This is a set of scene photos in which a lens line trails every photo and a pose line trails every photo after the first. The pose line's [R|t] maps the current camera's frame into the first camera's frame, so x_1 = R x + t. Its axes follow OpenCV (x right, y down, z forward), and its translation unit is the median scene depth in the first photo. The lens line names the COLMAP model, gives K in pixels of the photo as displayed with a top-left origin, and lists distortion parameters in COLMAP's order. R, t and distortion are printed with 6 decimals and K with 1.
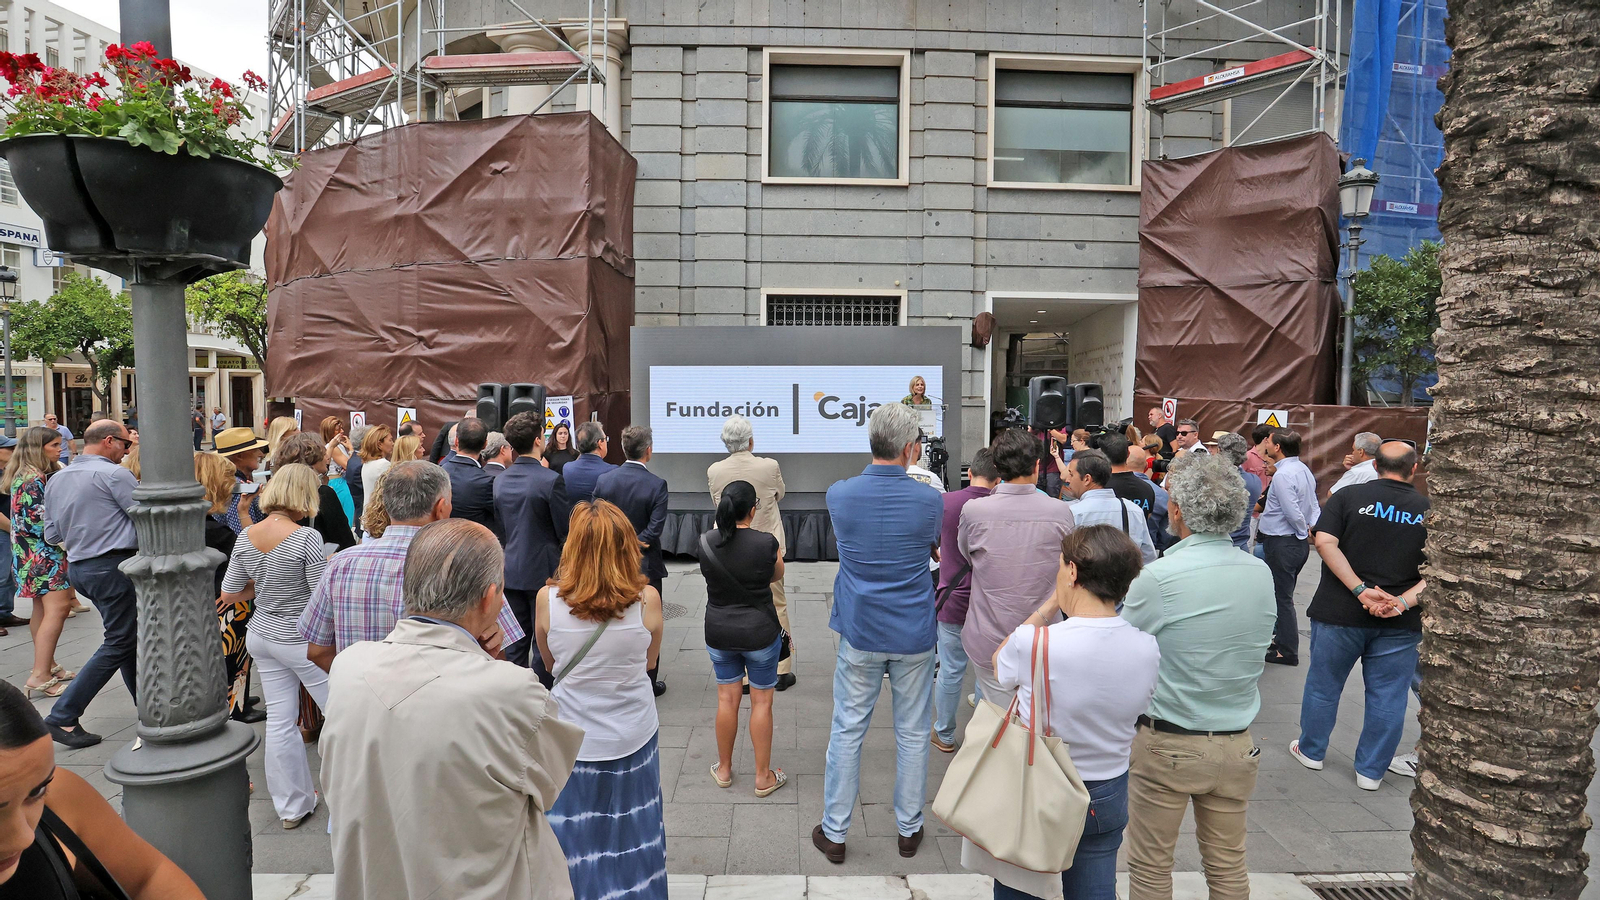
lens RADIAL K [[824.7, 0, 800.0], [0, 824.7, 450.0], [0, 0, 1]] dist [0.000267, -0.000041]
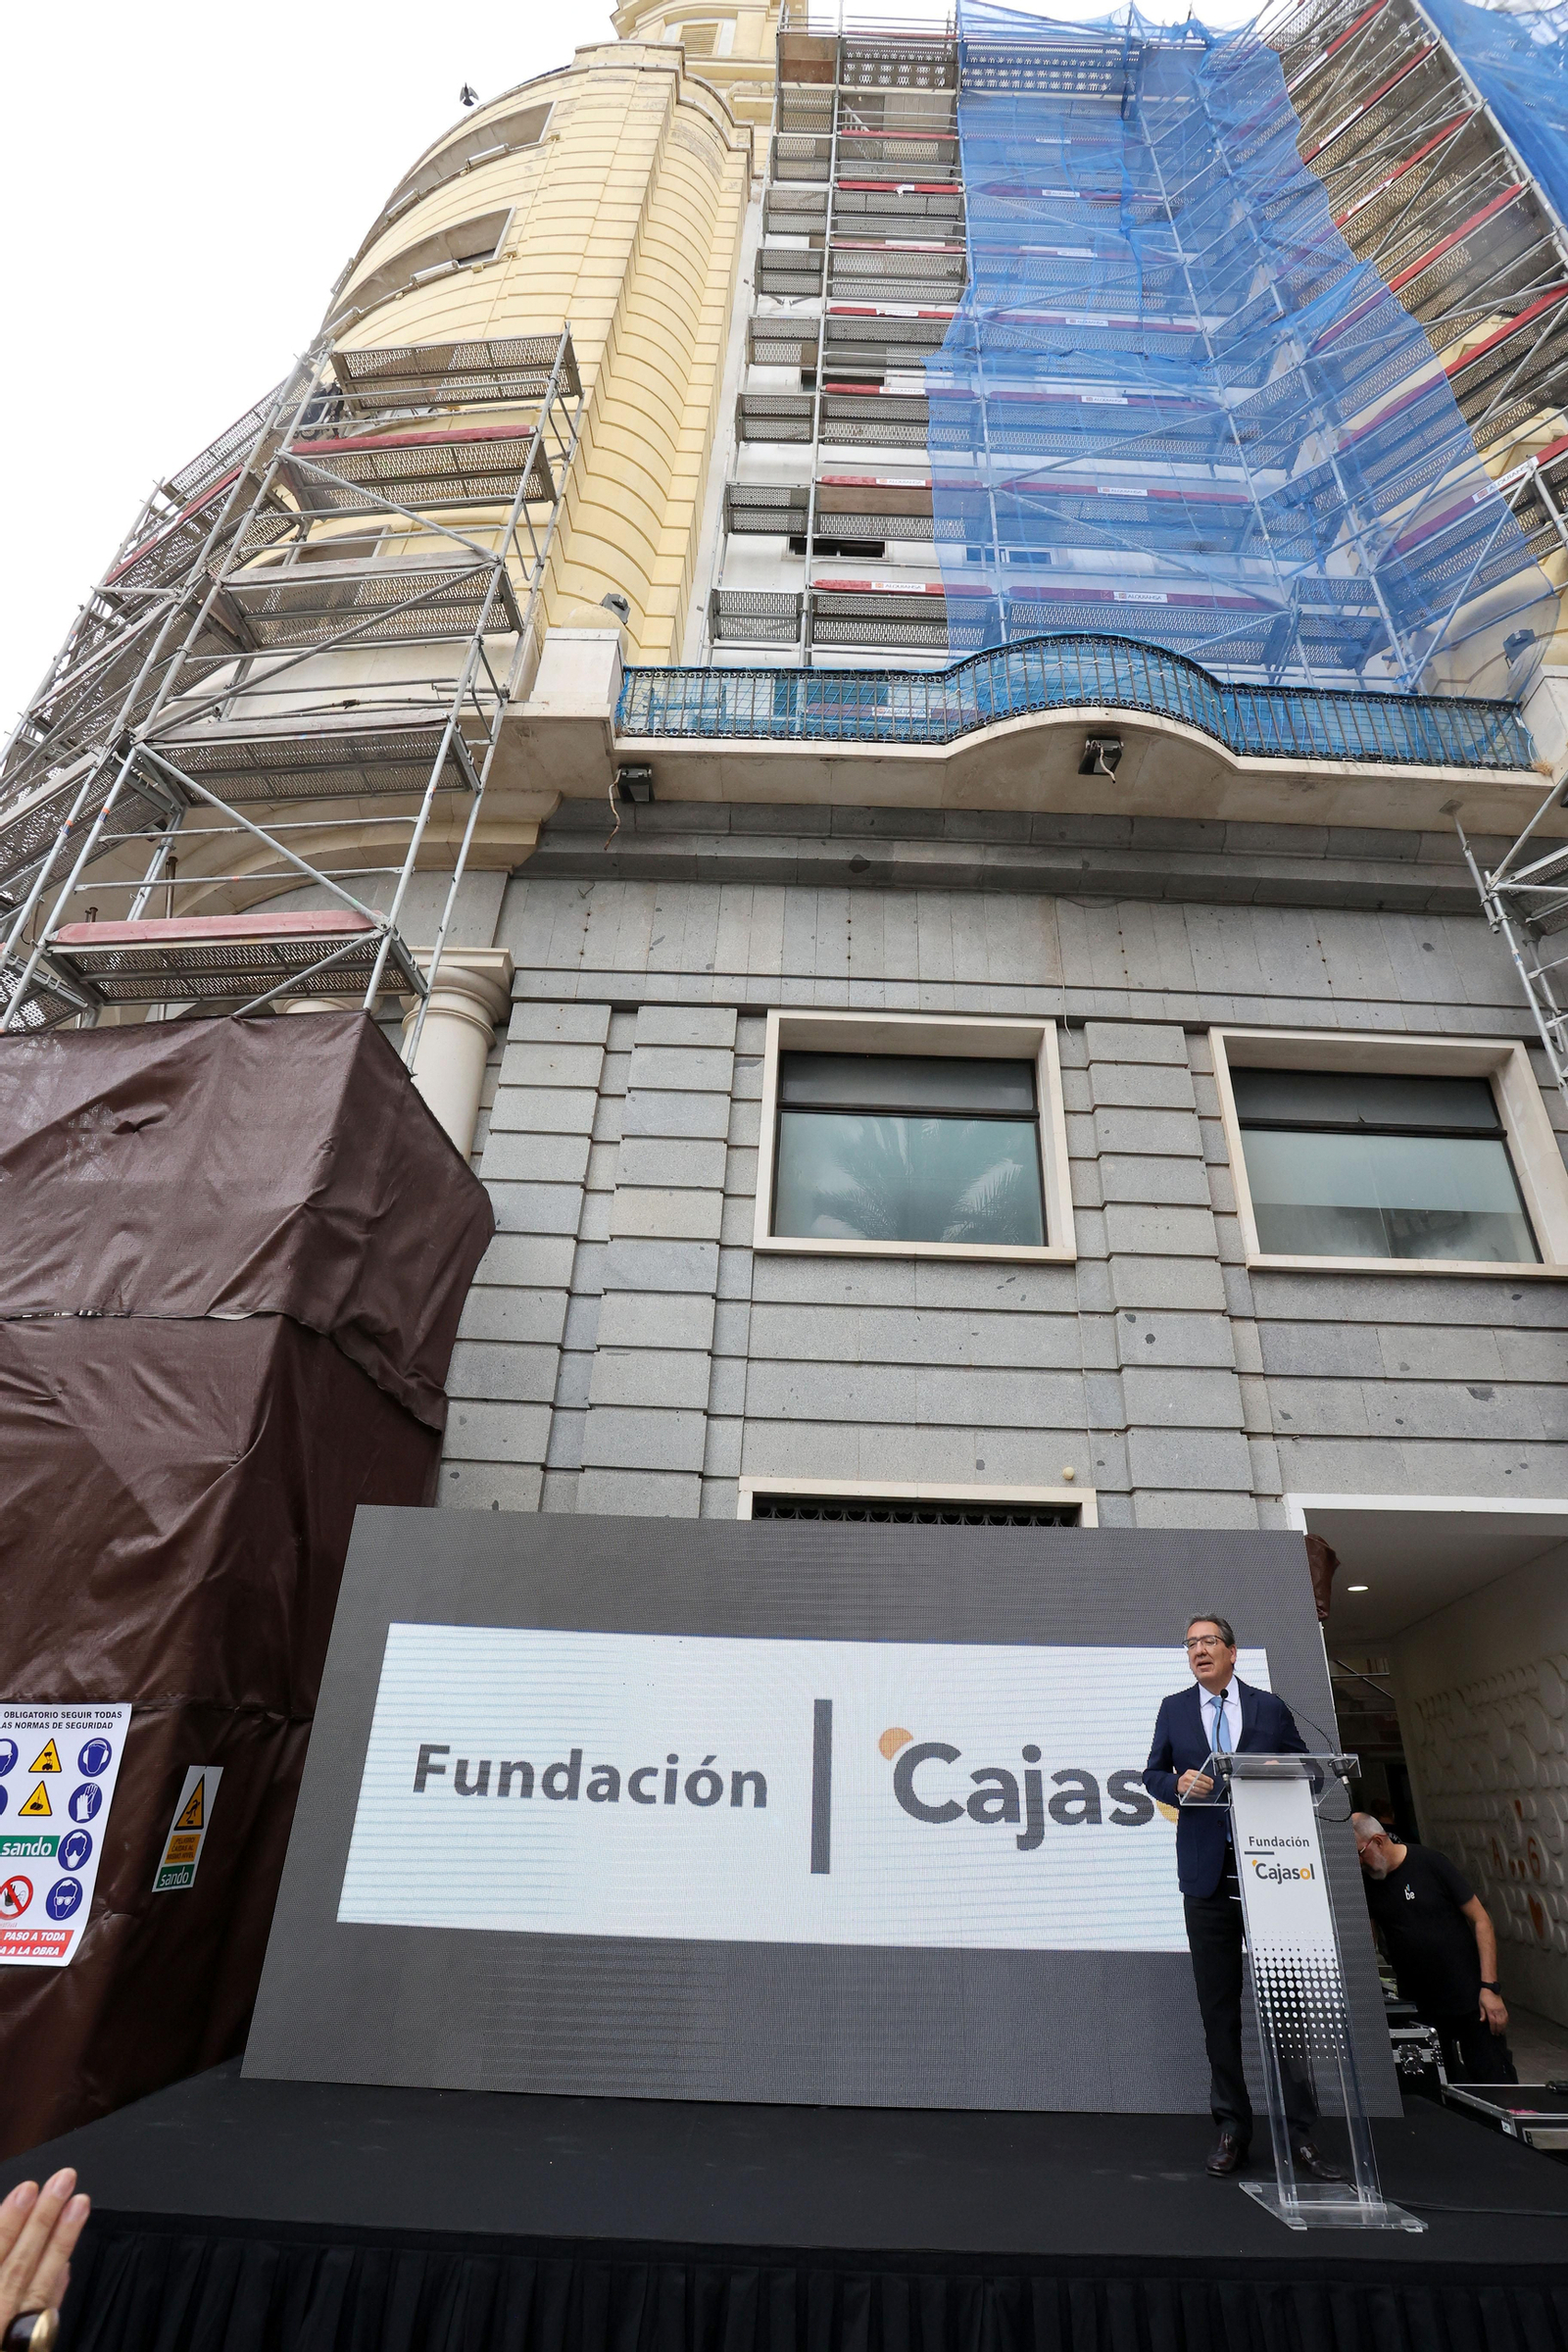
lens RADIAL K [[1178.6, 0, 784.0], [0, 1178.6, 1176.0], [0, 0, 1]] dist [-0.075266, 0.039630]
pose [[0.999152, 0.013430, -0.038920, -0.004889], [-0.032481, 0.838018, -0.544674, -0.002550], [0.025300, 0.545477, 0.837744, 0.442325]]
